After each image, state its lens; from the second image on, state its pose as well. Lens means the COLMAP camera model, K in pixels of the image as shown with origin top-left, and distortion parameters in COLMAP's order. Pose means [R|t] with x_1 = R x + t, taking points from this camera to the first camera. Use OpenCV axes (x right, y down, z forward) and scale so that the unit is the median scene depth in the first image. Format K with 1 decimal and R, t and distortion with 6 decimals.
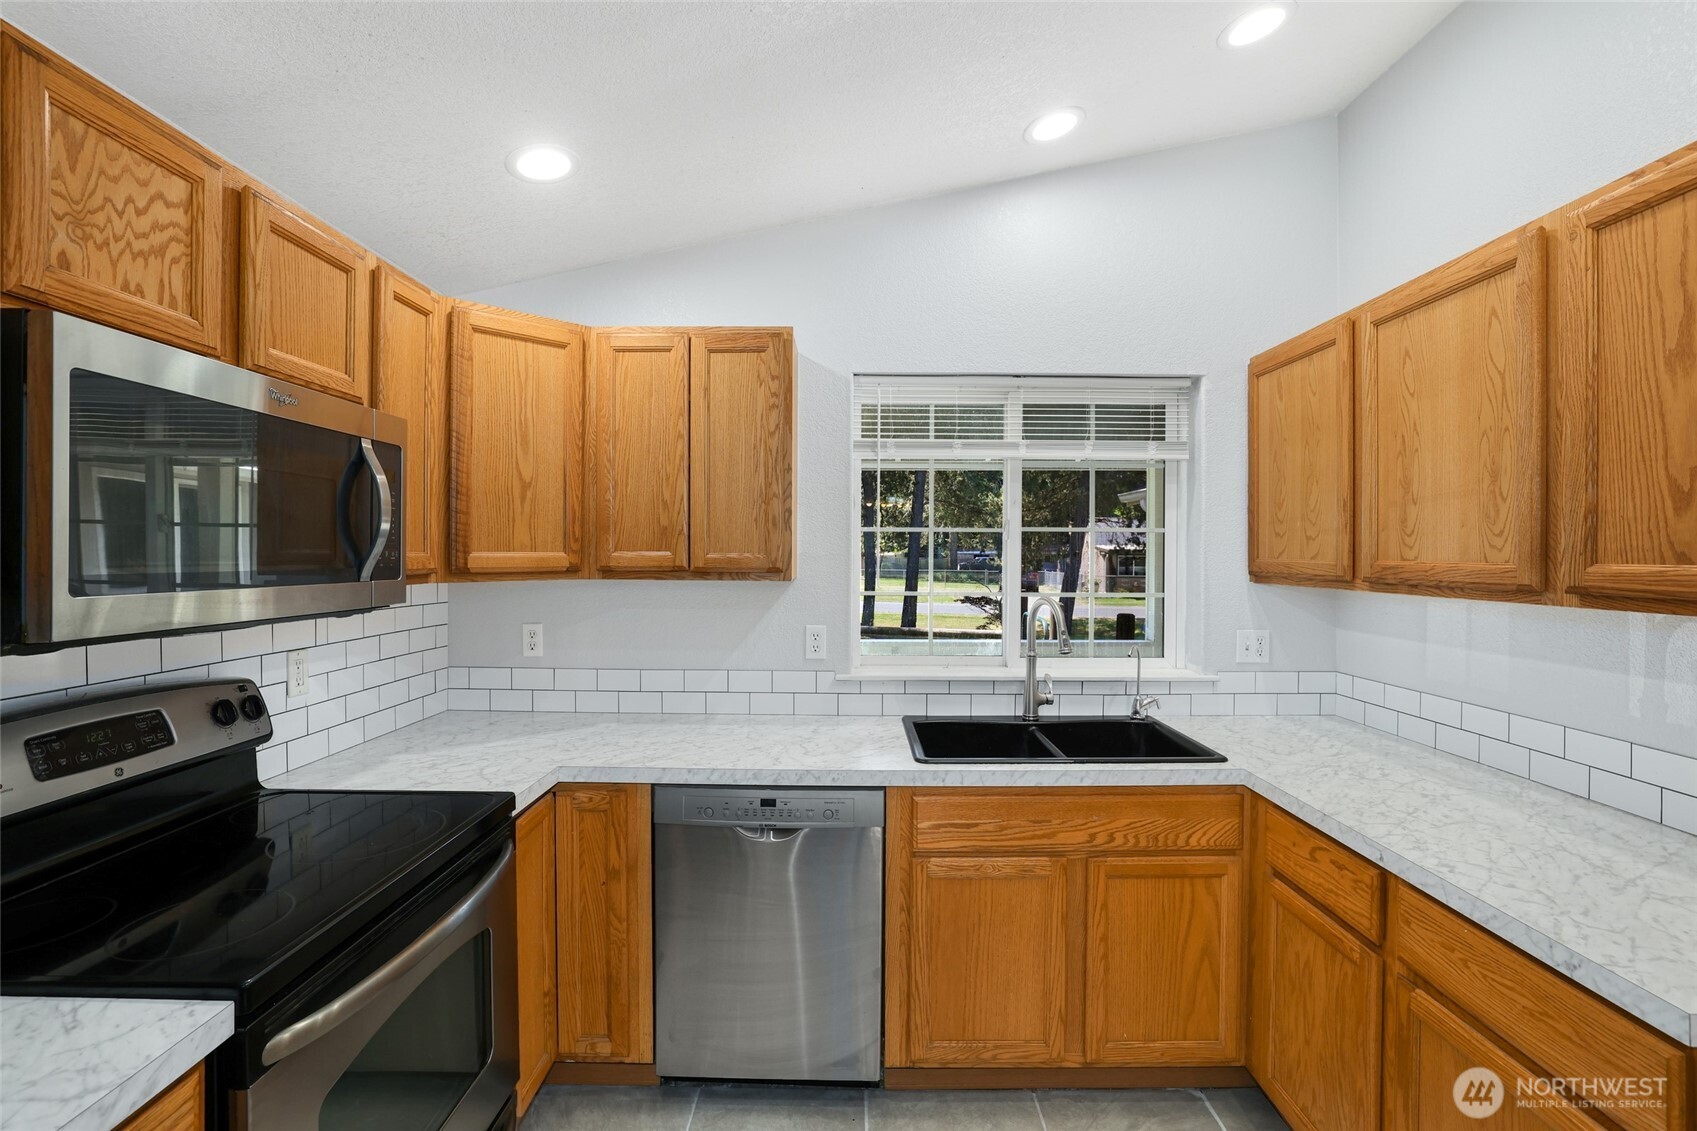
lens RADIAL K [[752.8, 0, 846.1], [0, 752.8, 558.0], [0, 0, 1]] dist [-0.043447, 0.014021]
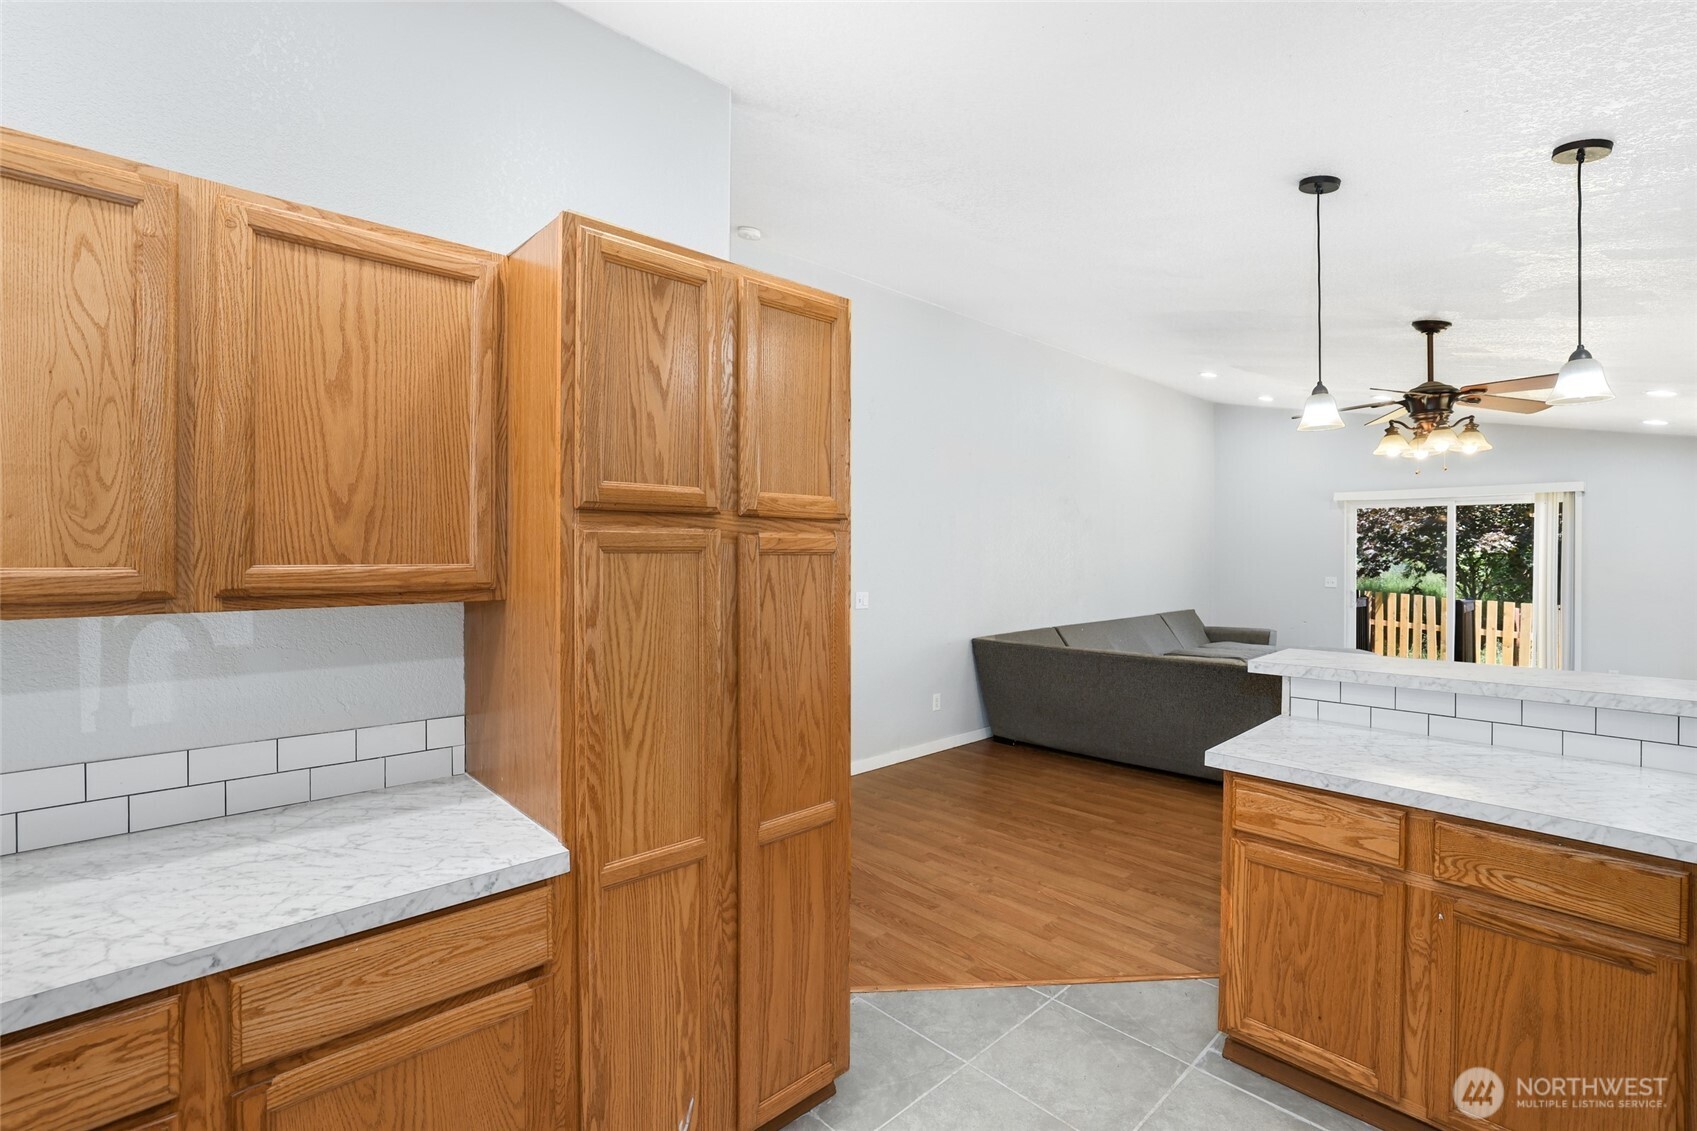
lens RADIAL K [[752.8, 0, 844.6], [0, 752.8, 560.6], [0, 0, 1]] dist [-0.043447, 0.014021]
pose [[-0.687702, -0.013326, 0.725871, -0.180808], [-0.000888, 0.999846, 0.017515, -0.011609], [-0.725992, 0.011400, -0.687608, 0.749765]]
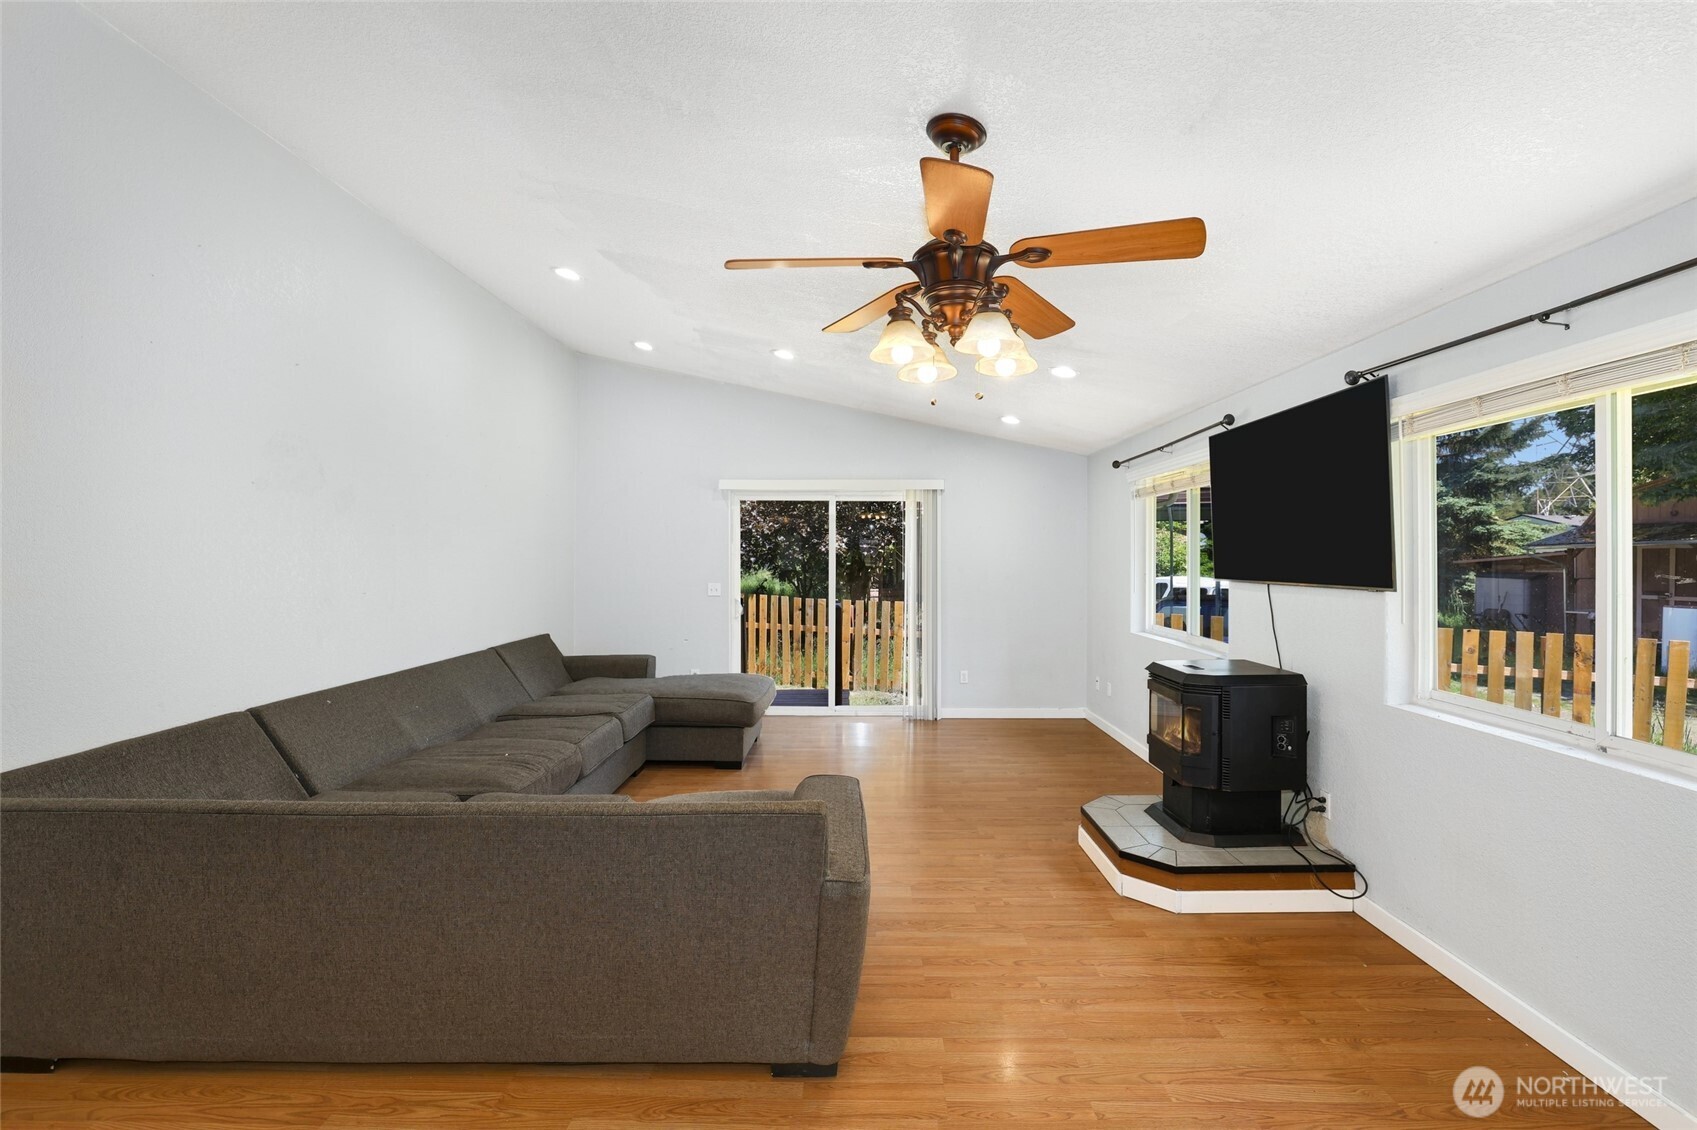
lens RADIAL K [[752.8, 0, 846.0], [0, 752.8, 555.4], [0, 0, 1]] dist [-0.043447, 0.014021]
pose [[-0.999929, -0.006164, 0.010157, 0.333916], [-0.006094, 0.999957, 0.006974, -0.000717], [-0.010200, 0.006911, -0.999924, -0.710261]]
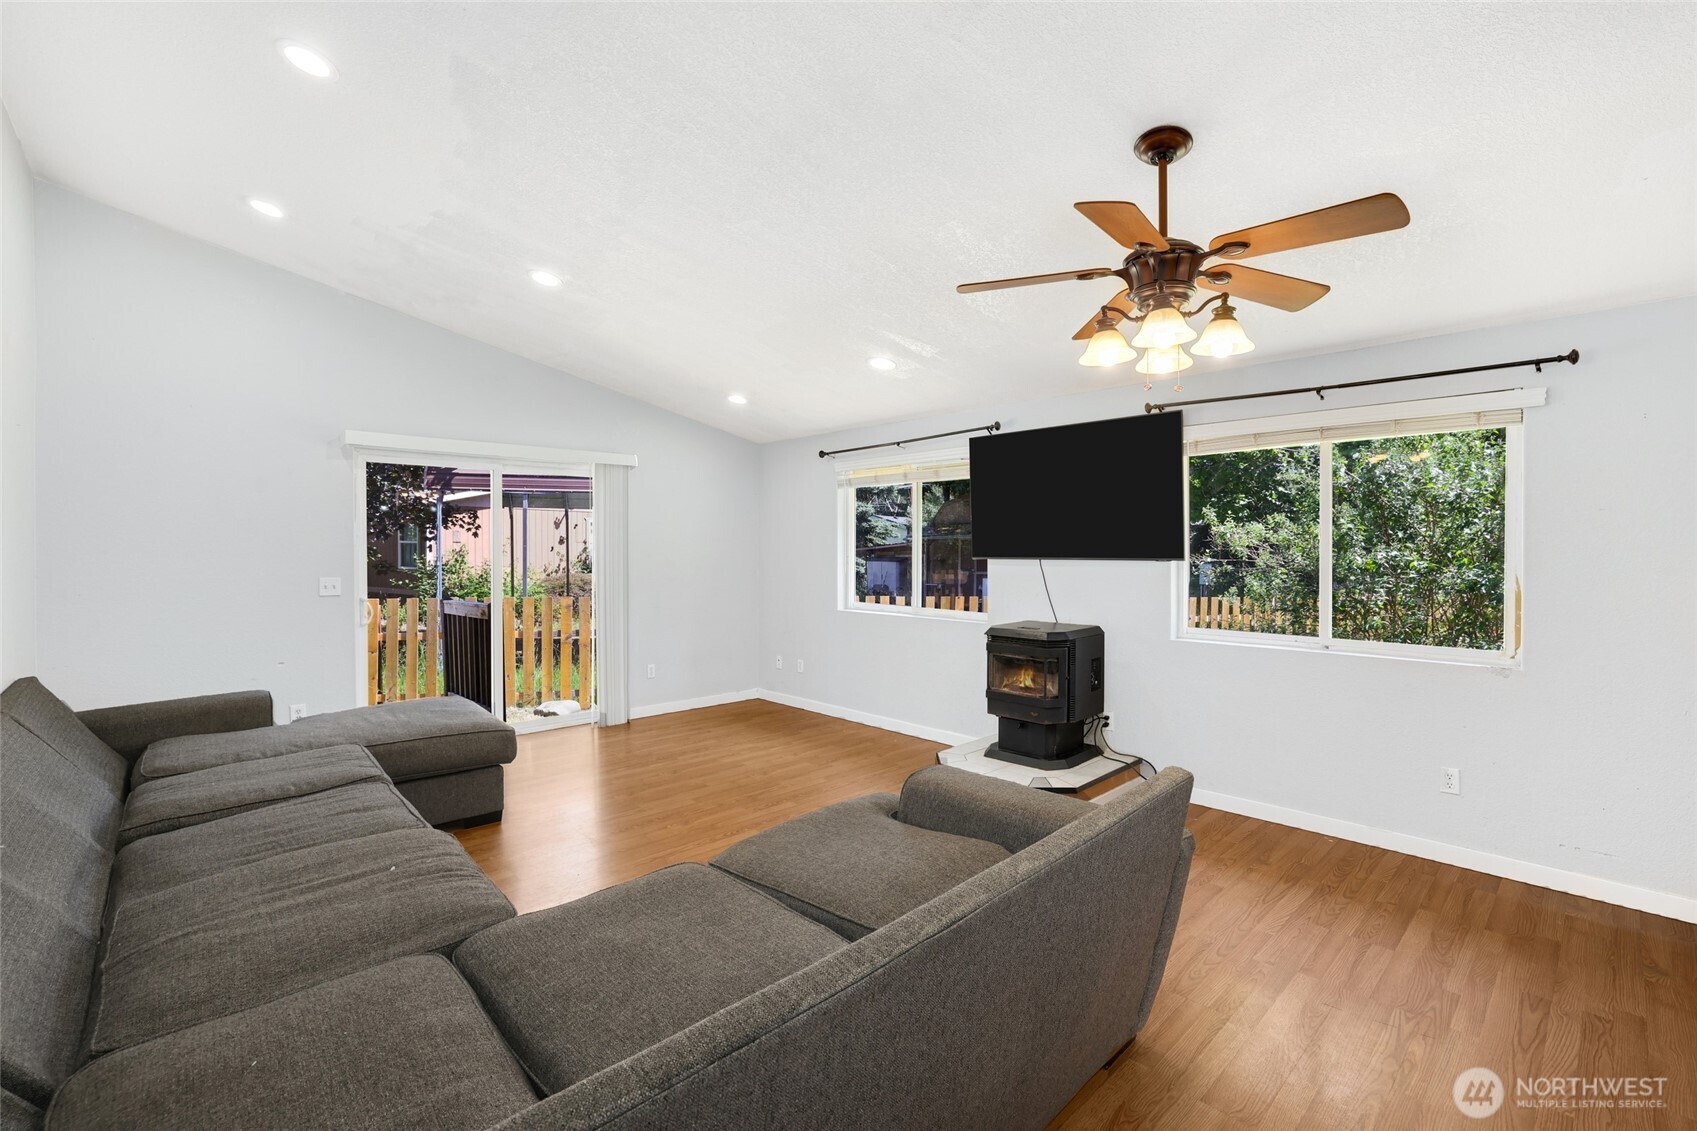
lens RADIAL K [[752.8, 0, 850.1], [0, 752.8, 560.6], [0, 0, 1]] dist [-0.043447, 0.014021]
pose [[-0.719981, 0.007772, -0.693951, 1.423711], [-0.008184, 0.999773, 0.019688, 0.039043], [0.693946, 0.019854, -0.719753, -1.300919]]
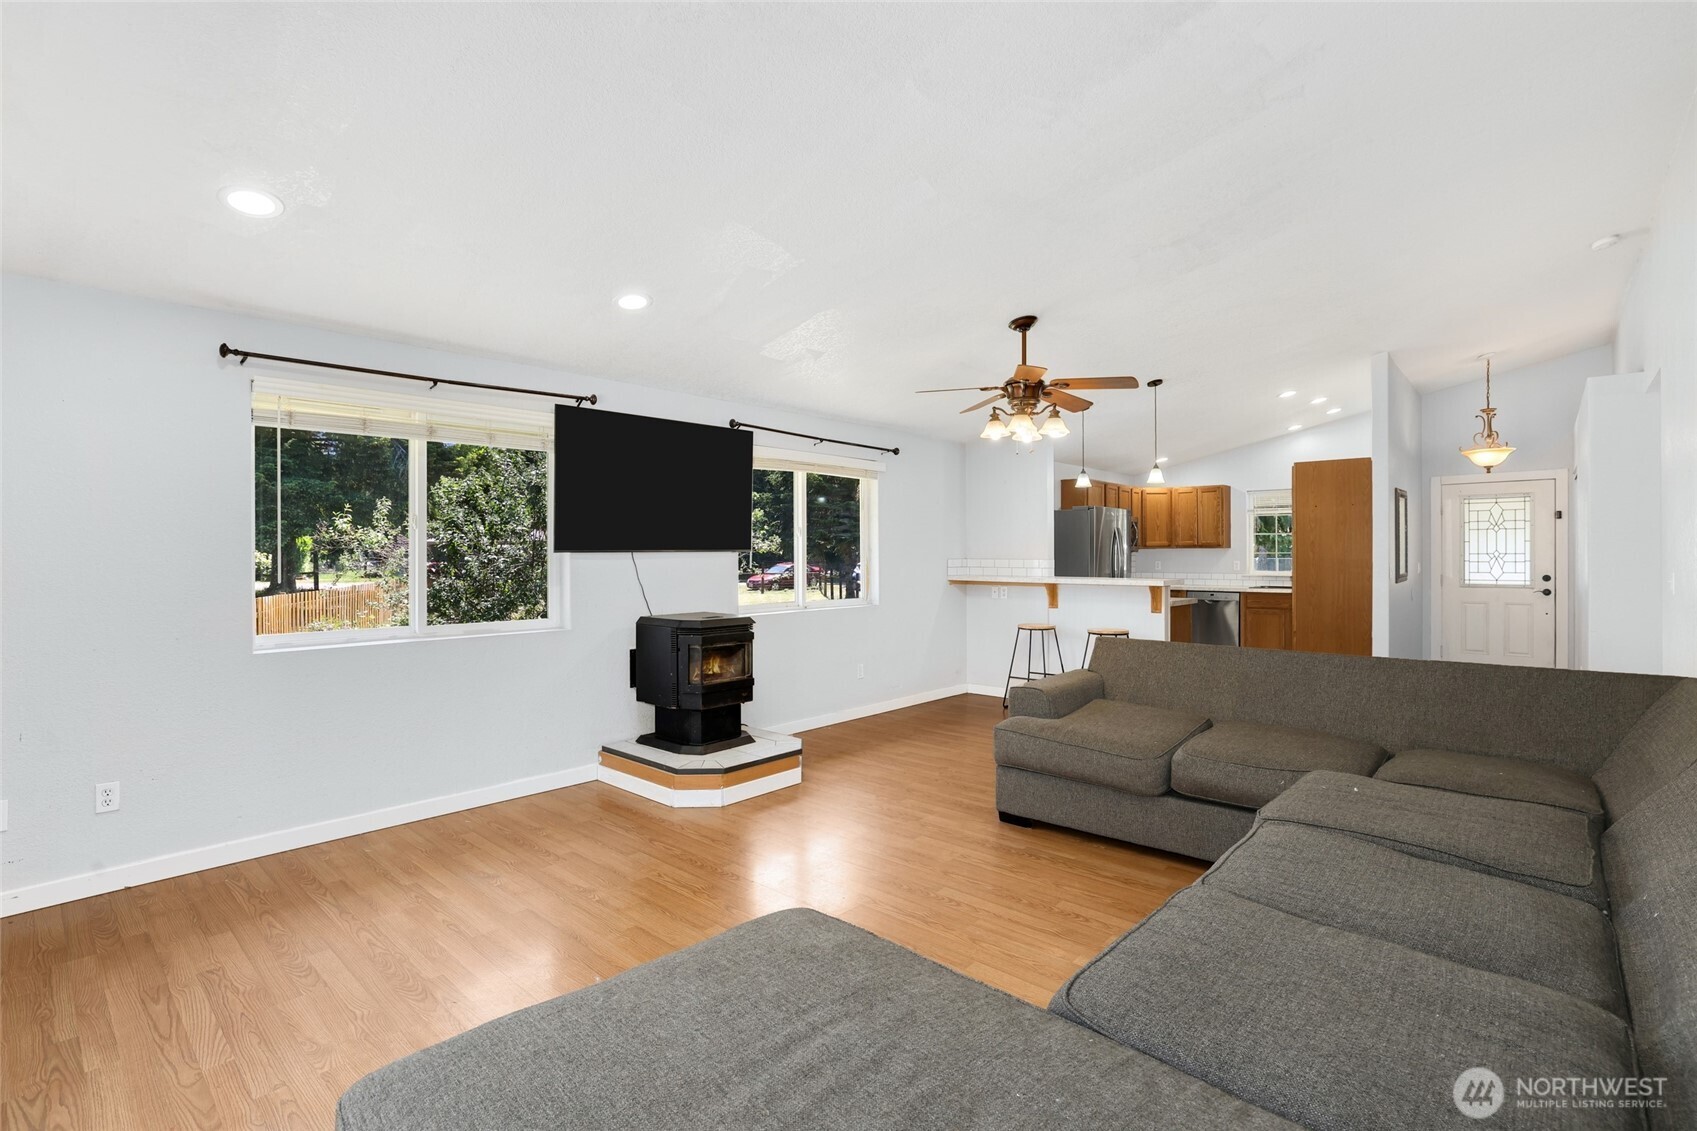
lens RADIAL K [[786.8, 0, 843.9], [0, 786.8, 560.6], [0, 0, 1]] dist [-0.027354, 0.001411]
pose [[0.745954, -0.002711, -0.665992, 1.390697], [0.003363, 0.999994, -0.000304, 0.108620], [0.665989, -0.002013, 0.745959, -4.038899]]
